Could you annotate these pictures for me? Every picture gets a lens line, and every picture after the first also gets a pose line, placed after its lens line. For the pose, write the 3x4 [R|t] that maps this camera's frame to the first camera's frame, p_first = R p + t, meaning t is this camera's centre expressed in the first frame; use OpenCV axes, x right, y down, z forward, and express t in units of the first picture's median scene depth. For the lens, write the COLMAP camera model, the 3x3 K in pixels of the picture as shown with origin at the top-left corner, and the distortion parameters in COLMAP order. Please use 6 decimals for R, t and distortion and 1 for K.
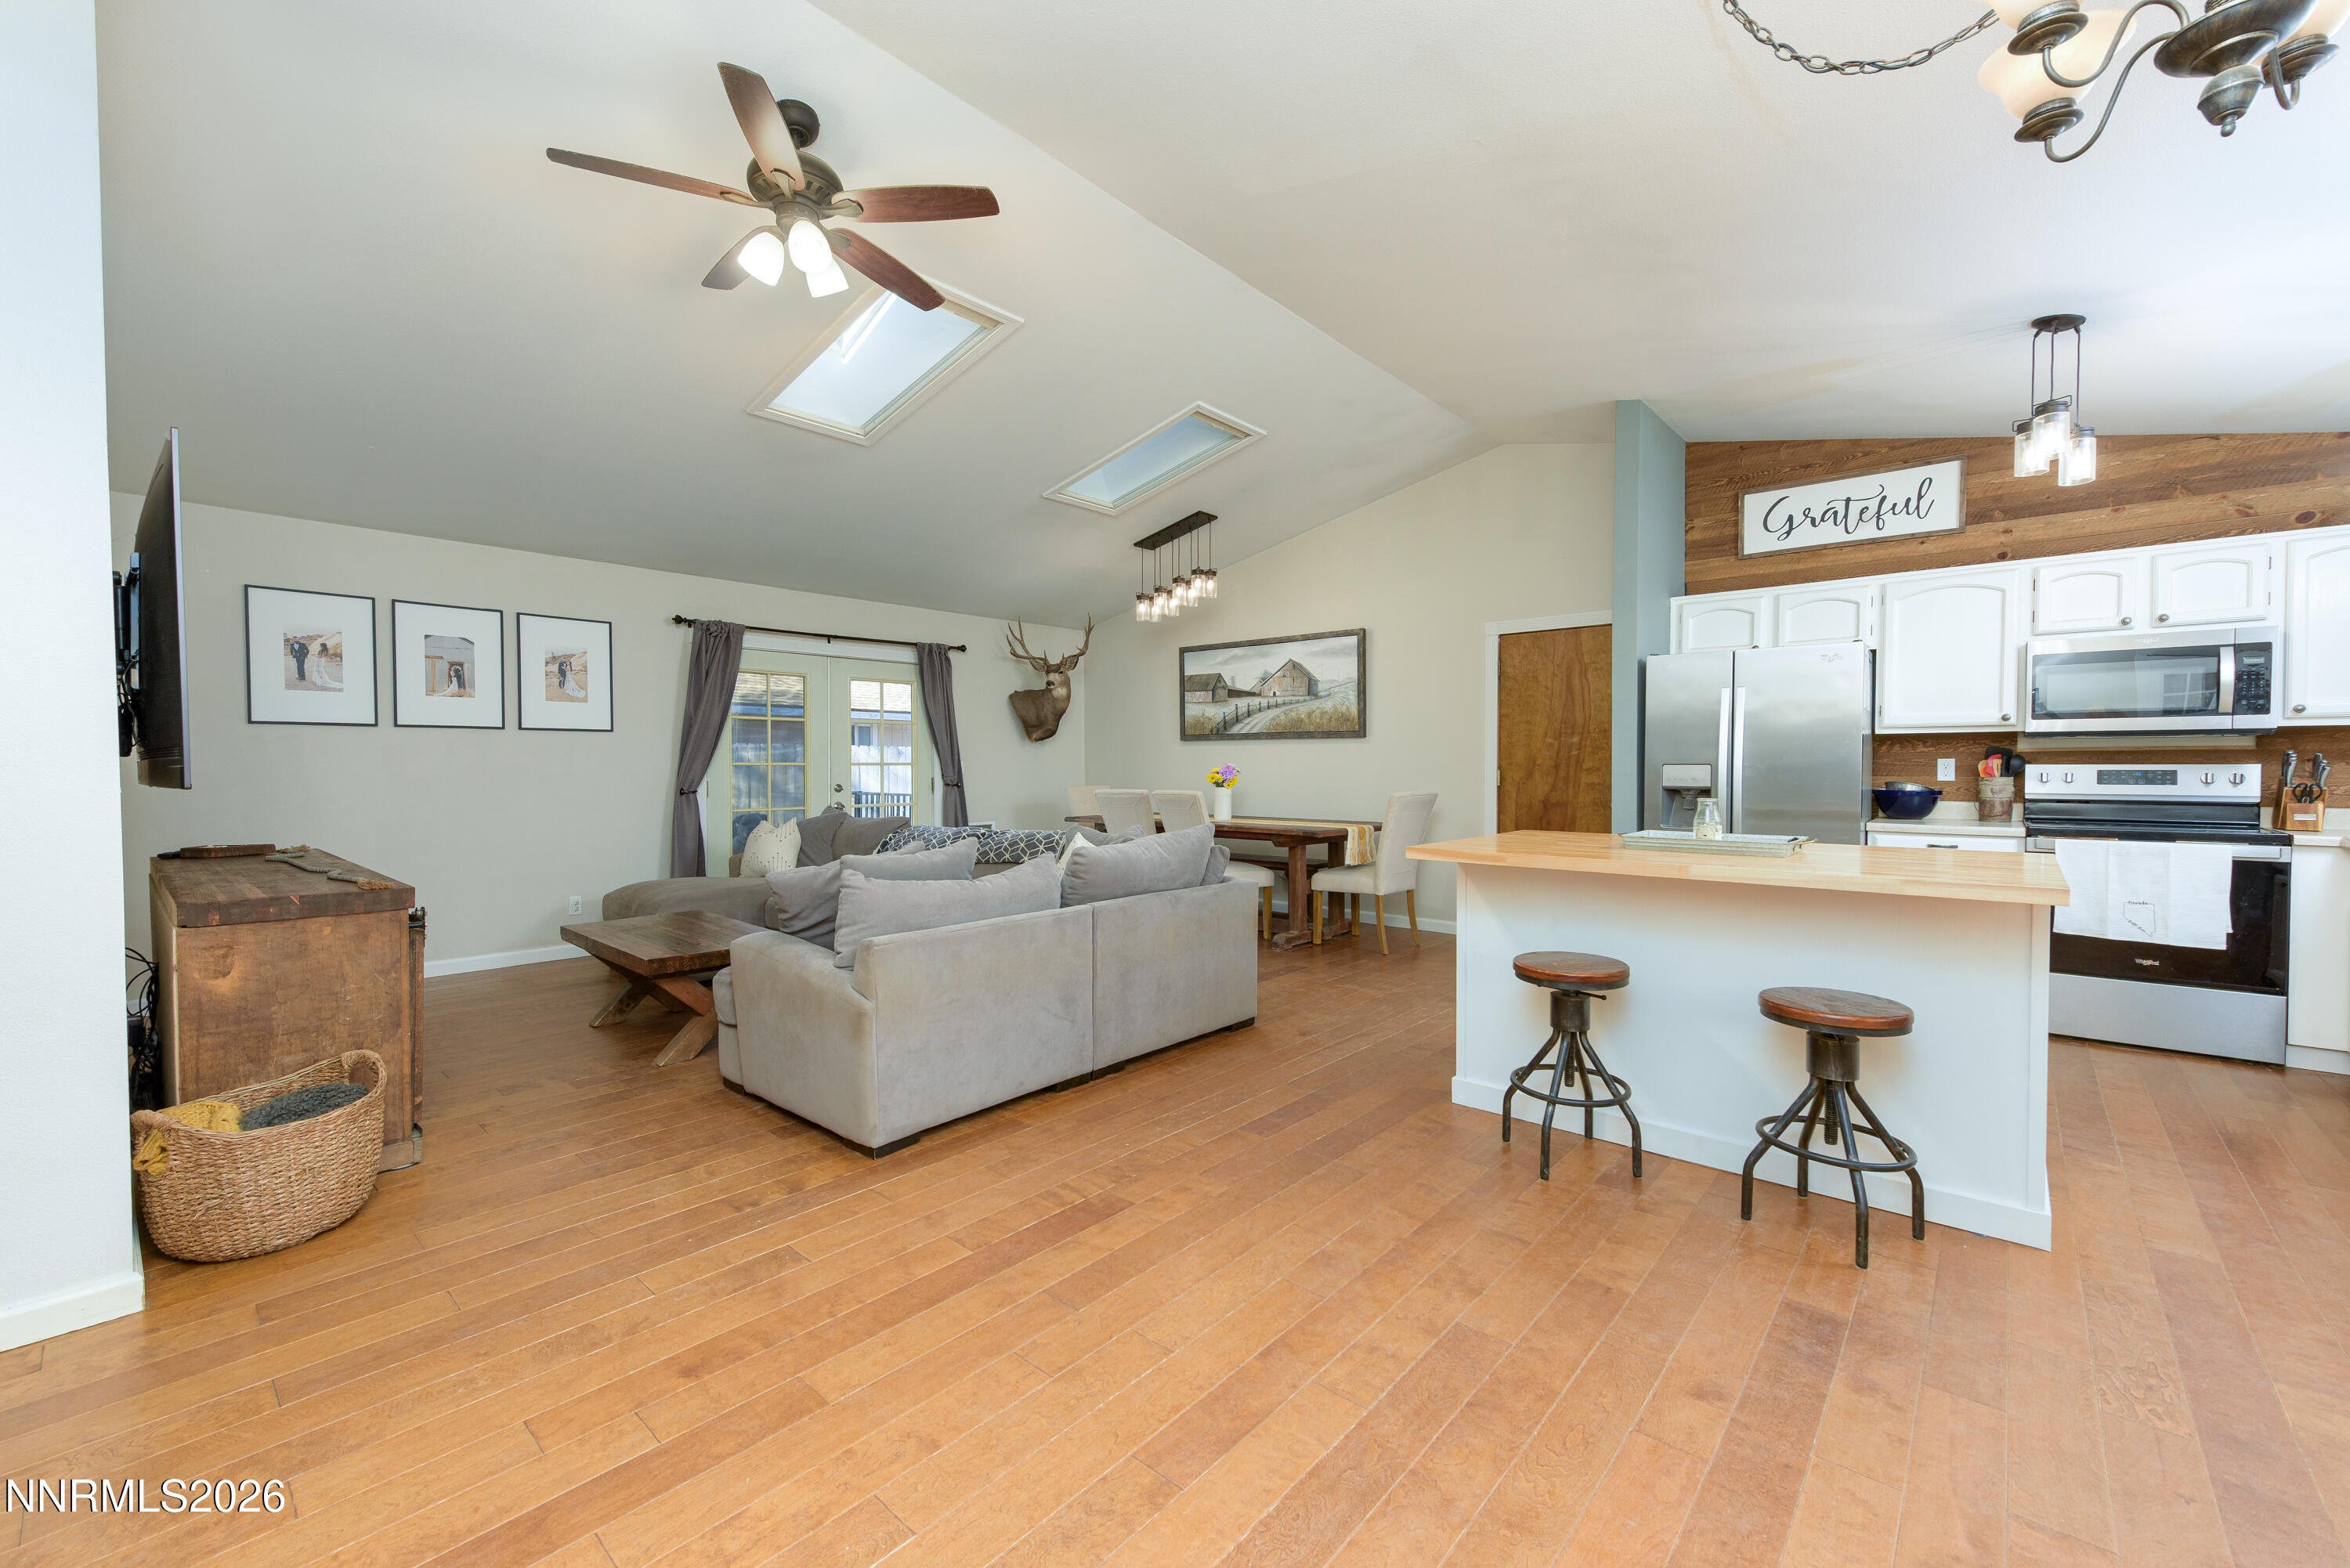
lens RADIAL K [[917.9, 0, 1175.2], [0, 917.9, 785.5], [0, 0, 1]] dist [-0.000368, -0.000067]
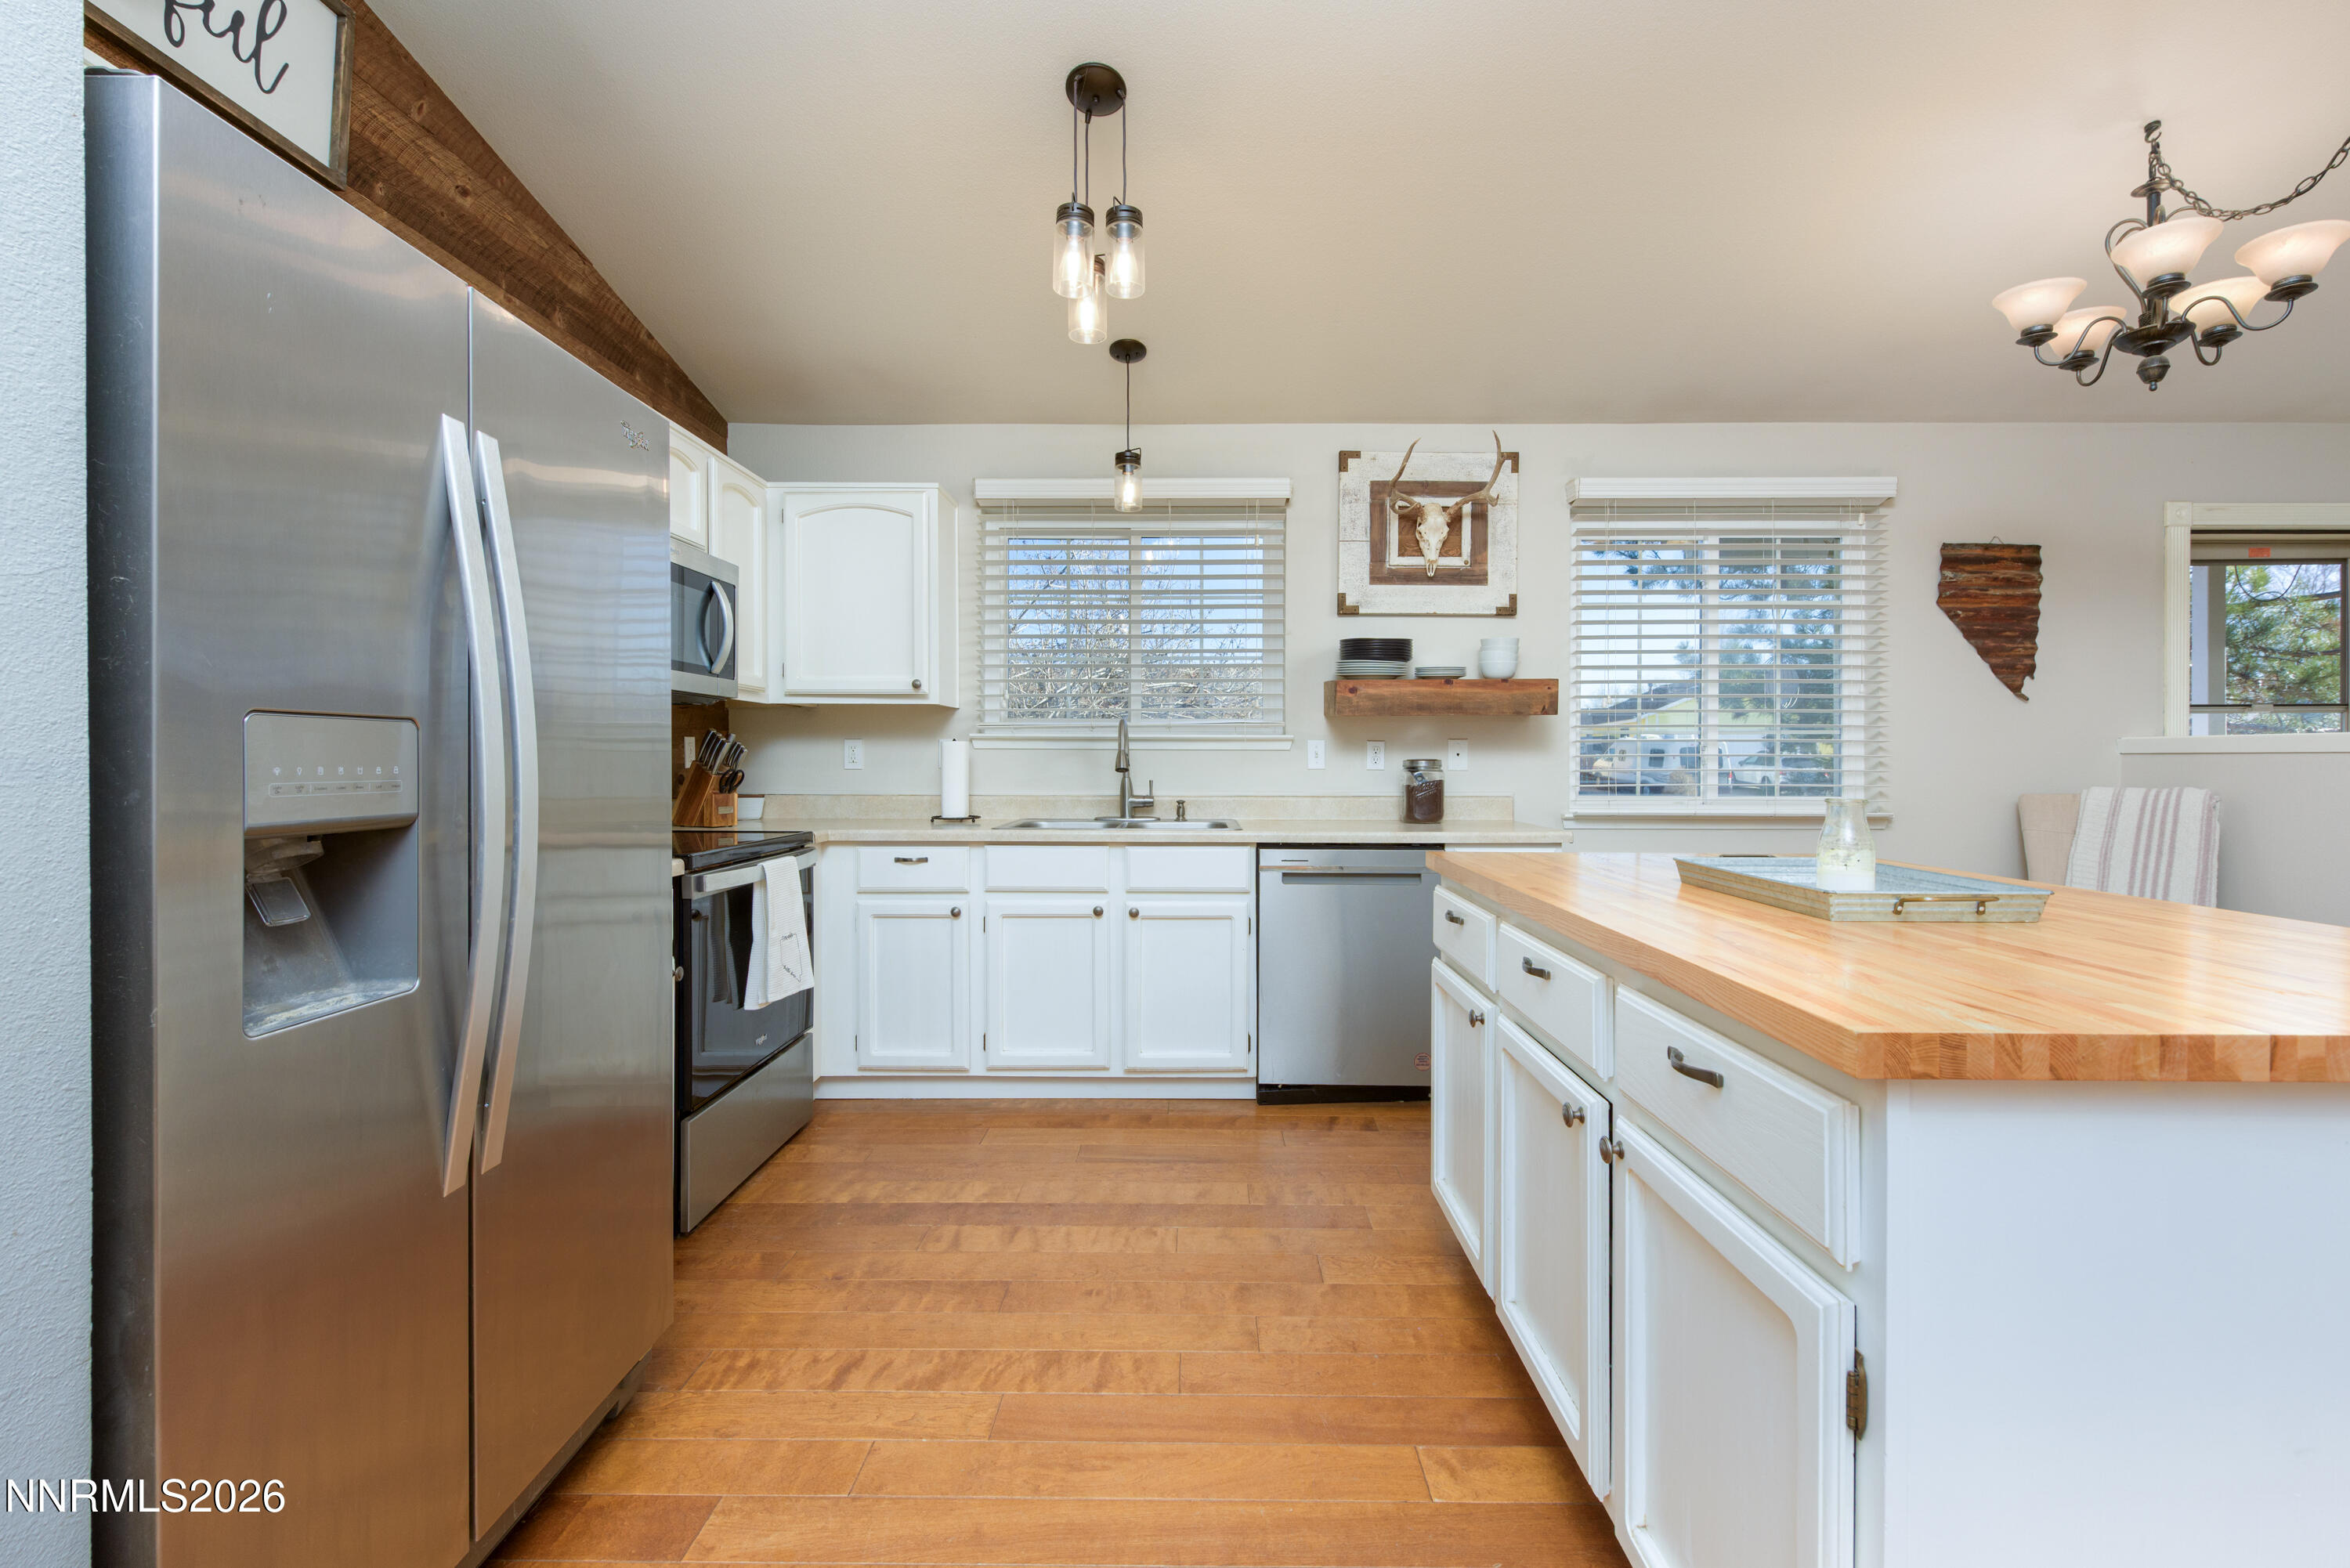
lens RADIAL K [[994.2, 0, 1205.5], [0, 994.2, 763.6], [0, 0, 1]] dist [0.014253, -0.008691]
pose [[-0.663115, -0.002745, 0.748512, 0.156728], [0.013064, 0.999799, 0.015239, -0.008025], [-0.748404, 0.019884, -0.662946, 0.639170]]
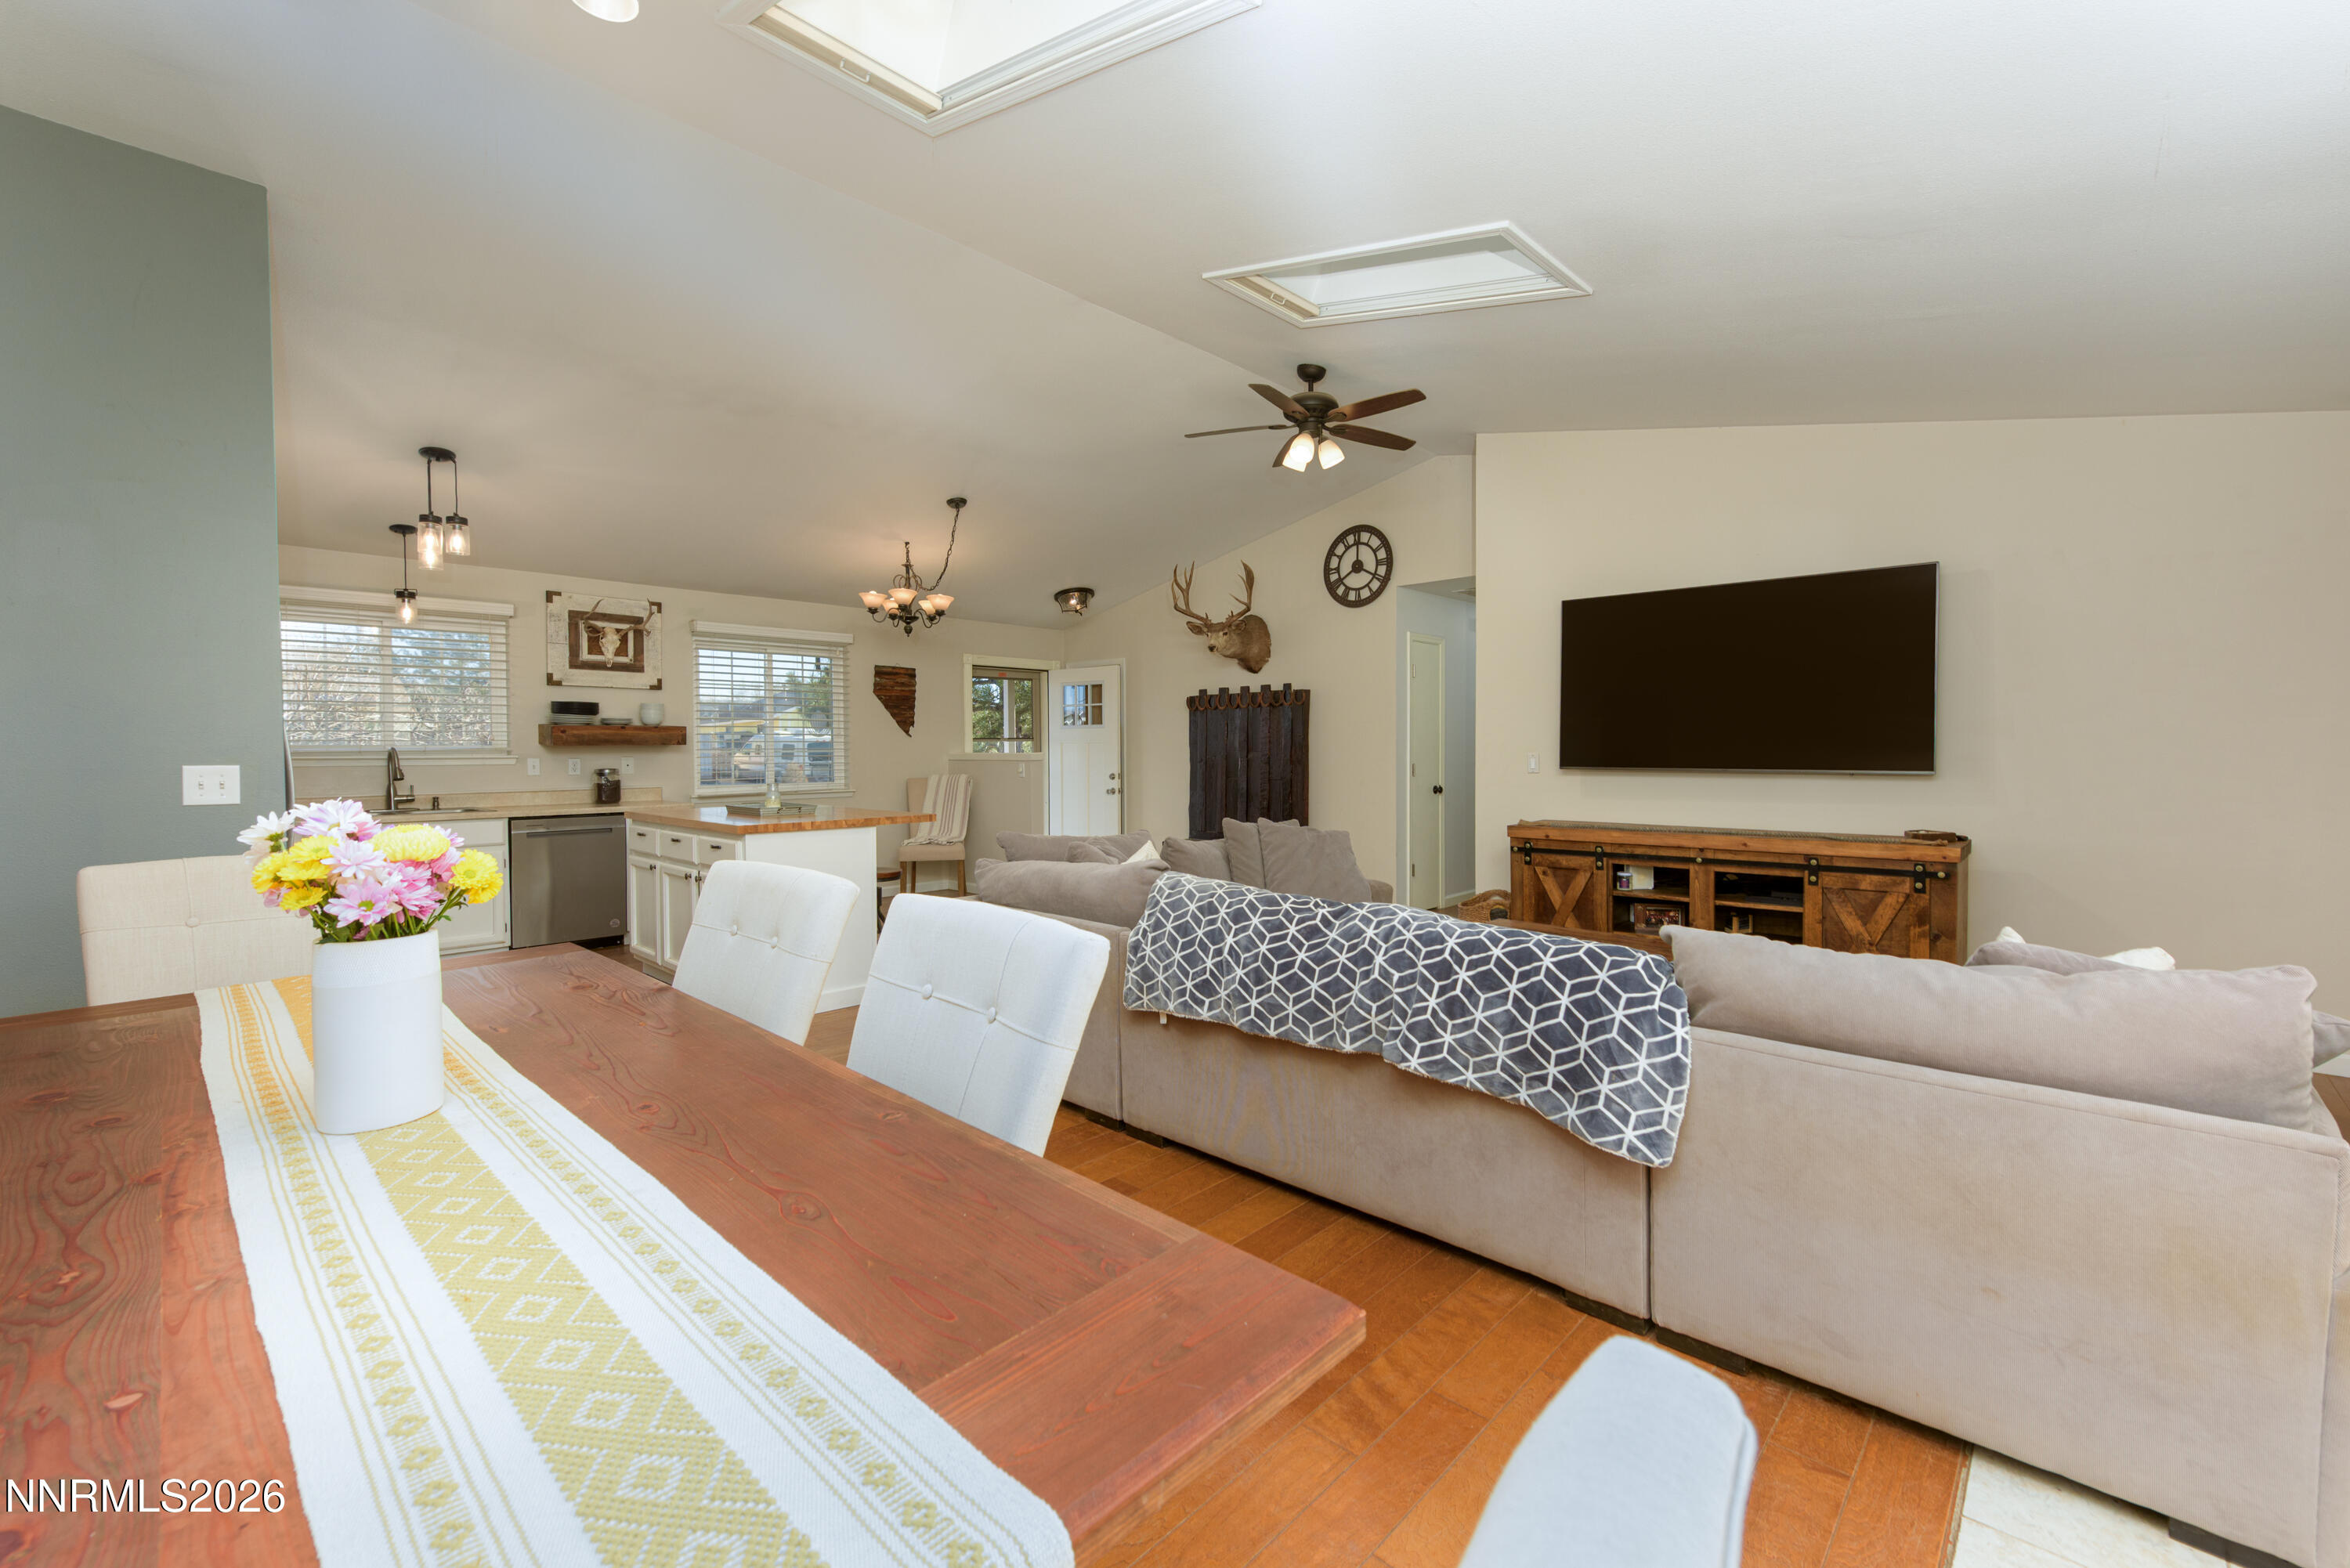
lens RADIAL K [[946.0, 0, 1216.7], [0, 946.0, 768.8], [0, 0, 1]] dist [-0.000762, -0.000168]
pose [[-0.999952, 0.006724, 0.007137, -0.113355], [0.006996, 0.999223, 0.038780, -0.031260], [-0.006870, 0.038828, -0.999222, 1.100414]]
